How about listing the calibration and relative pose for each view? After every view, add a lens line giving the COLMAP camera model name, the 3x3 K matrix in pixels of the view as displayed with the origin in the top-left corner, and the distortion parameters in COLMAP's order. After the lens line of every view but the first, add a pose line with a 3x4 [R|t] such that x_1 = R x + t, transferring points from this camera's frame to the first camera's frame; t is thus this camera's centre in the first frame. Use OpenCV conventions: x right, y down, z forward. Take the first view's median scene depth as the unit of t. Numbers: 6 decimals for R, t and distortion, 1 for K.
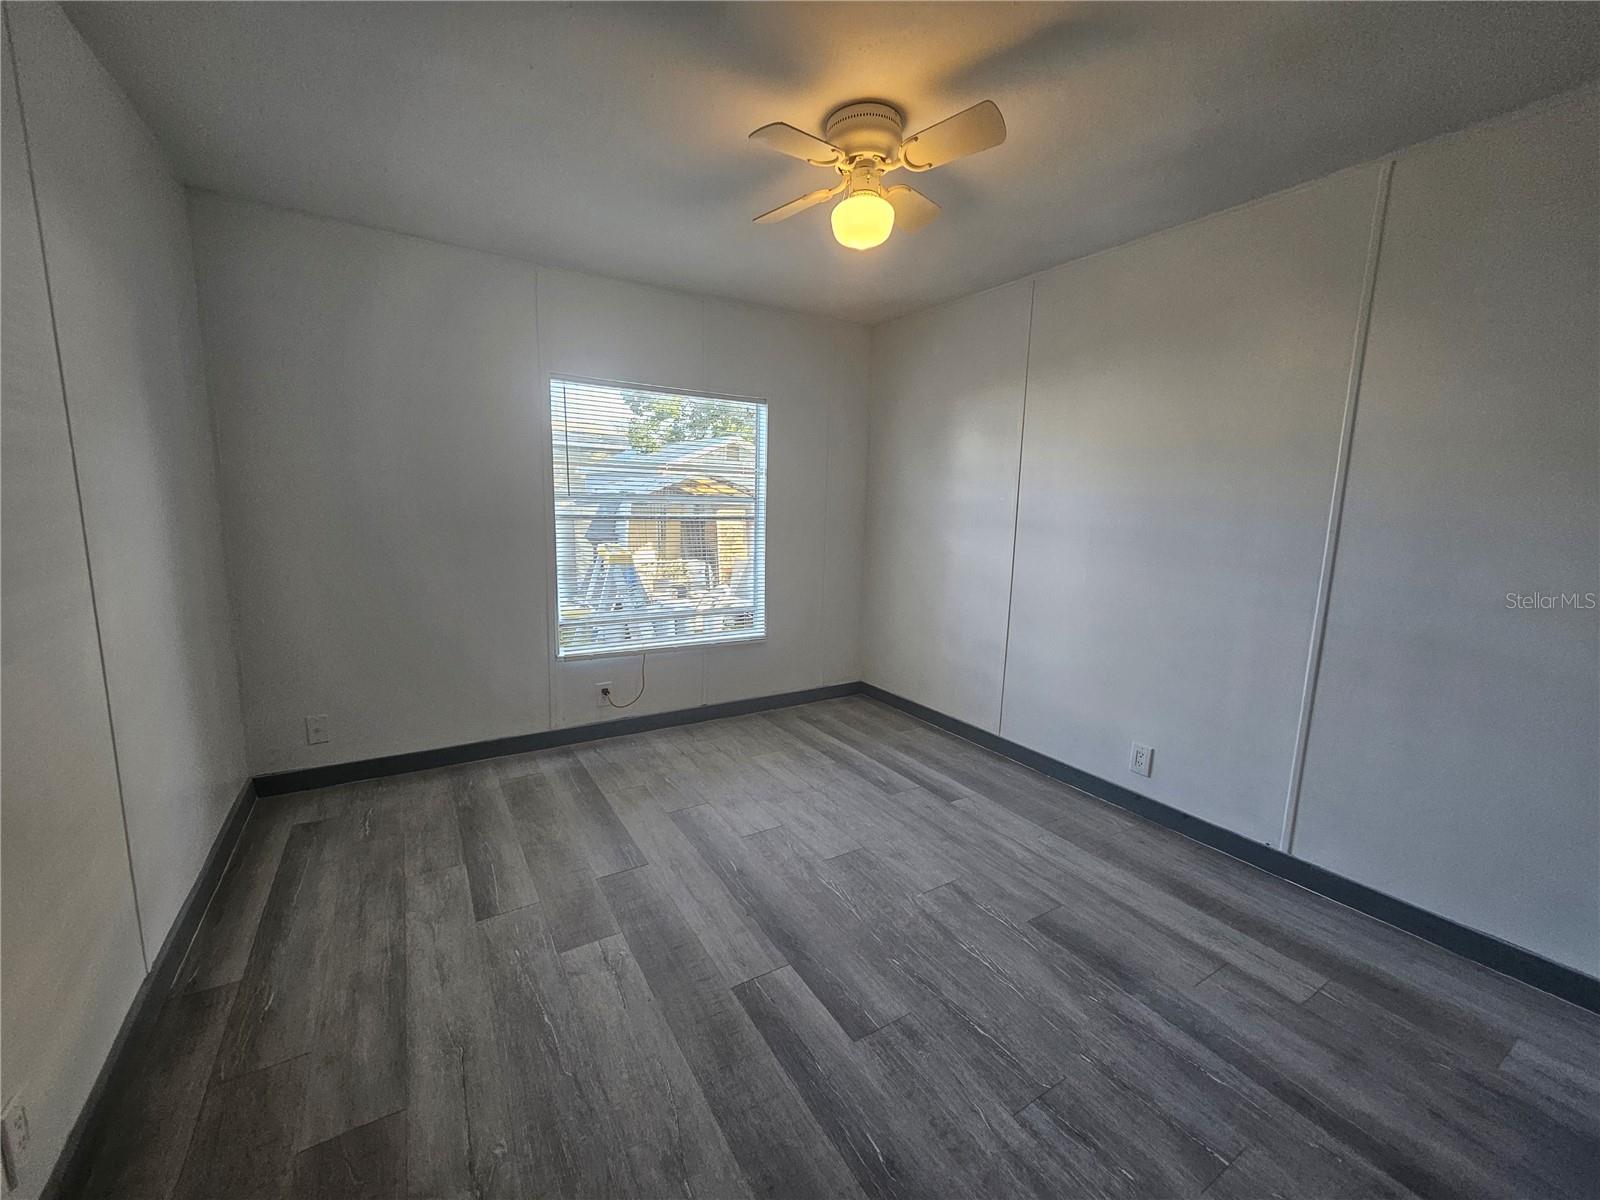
lens RADIAL K [[635.4, 0, 784.0], [0, 635.4, 596.4], [0, 0, 1]] dist [0.005537, -0.001834]
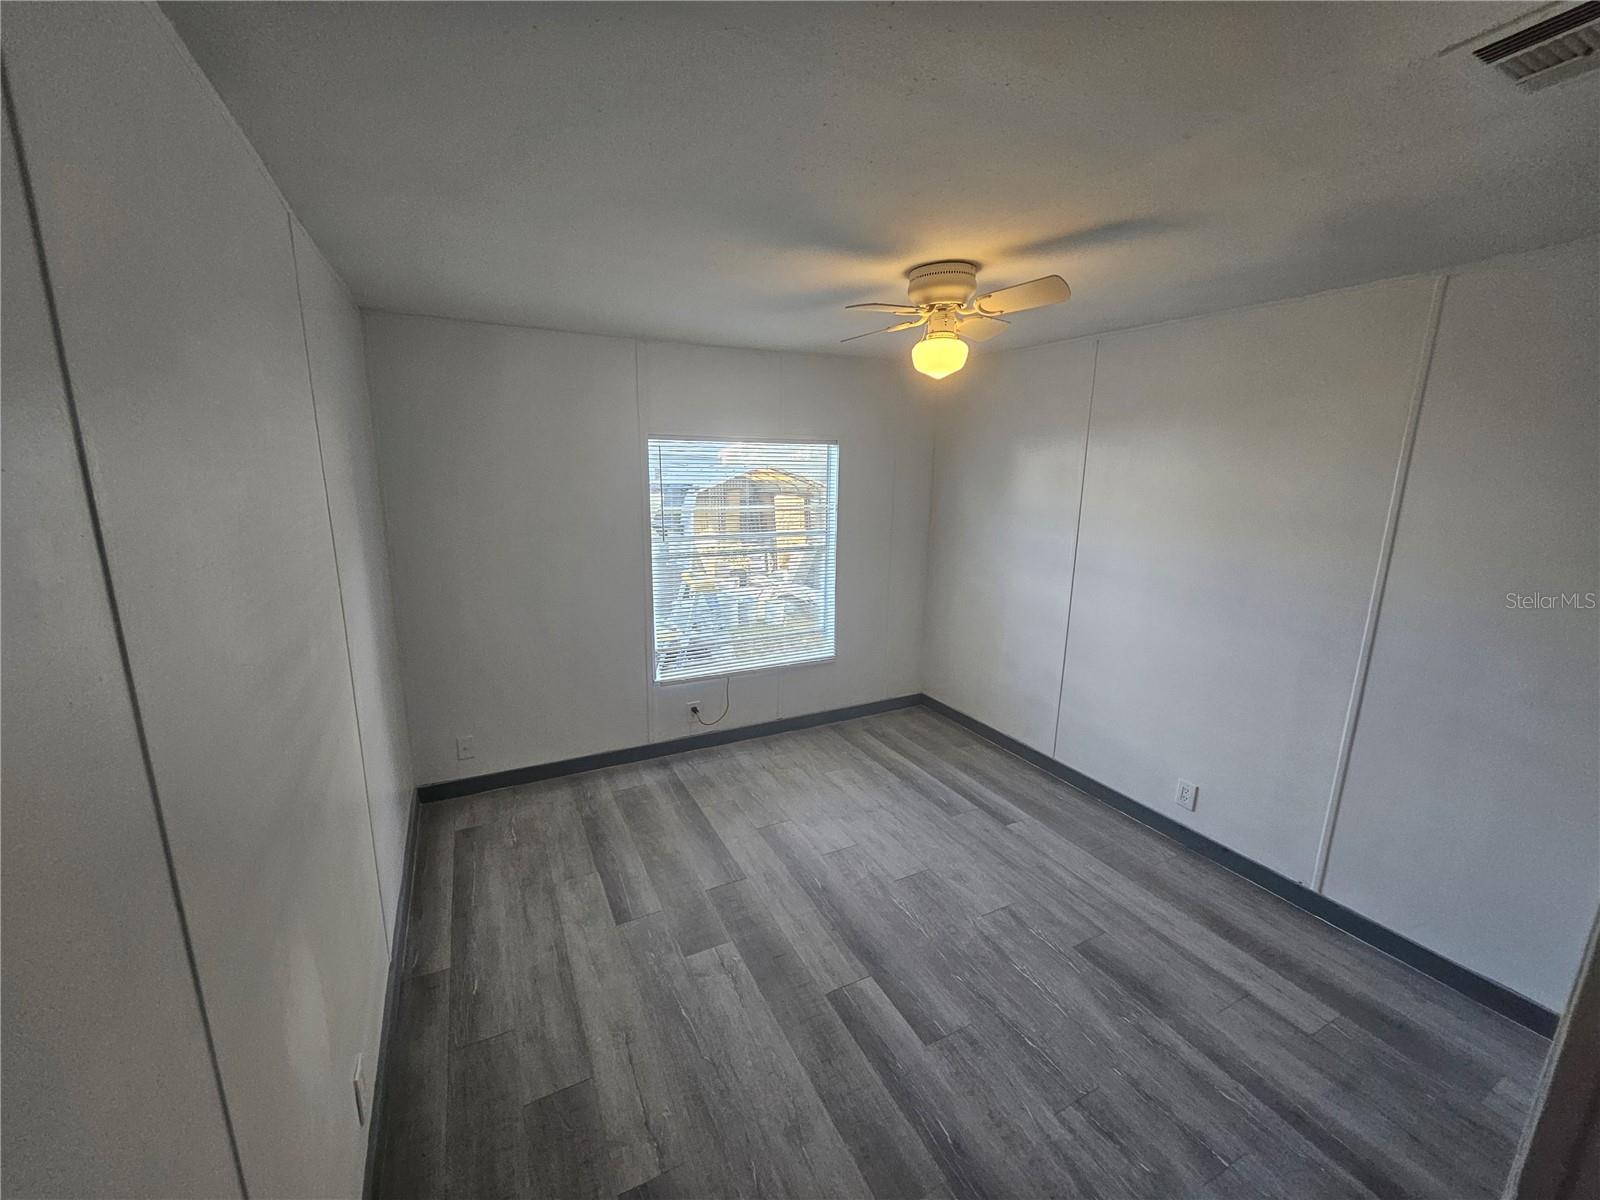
lens RADIAL K [[635.4, 0, 784.1], [0, 635.4, 597.3], [0, 0, 1]] dist [0.005537, -0.001834]
pose [[0.996653, 0.005654, -0.081547, -0.055793], [-0.001150, 0.998476, 0.055174, -0.196598], [0.081735, -0.054896, 0.995141, -0.174548]]
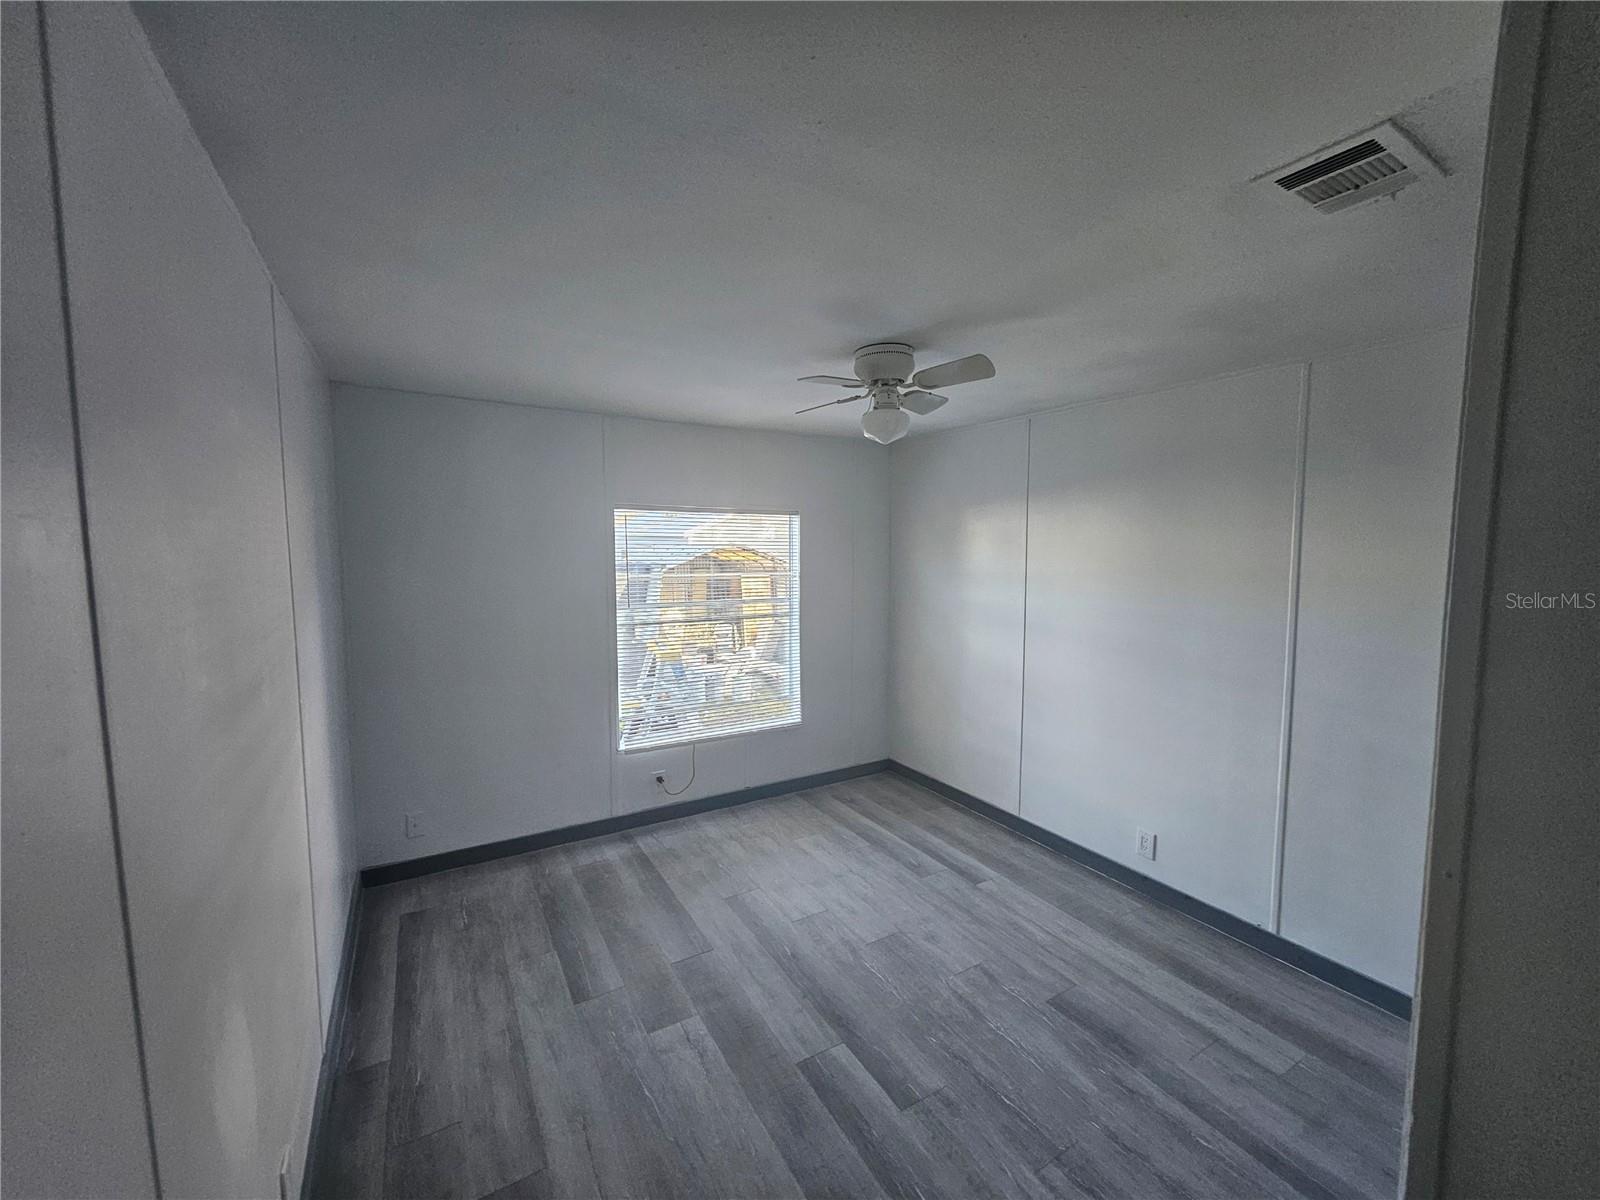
lens RADIAL K [[635.4, 0, 791.7], [0, 635.4, 592.7], [0, 0, 1]] dist [0.005537, -0.001834]
pose [[0.999683, -0.018673, -0.016902, -0.046112], [0.017282, 0.996726, -0.078990, -0.146230], [0.018322, 0.078673, 0.996732, -0.221654]]
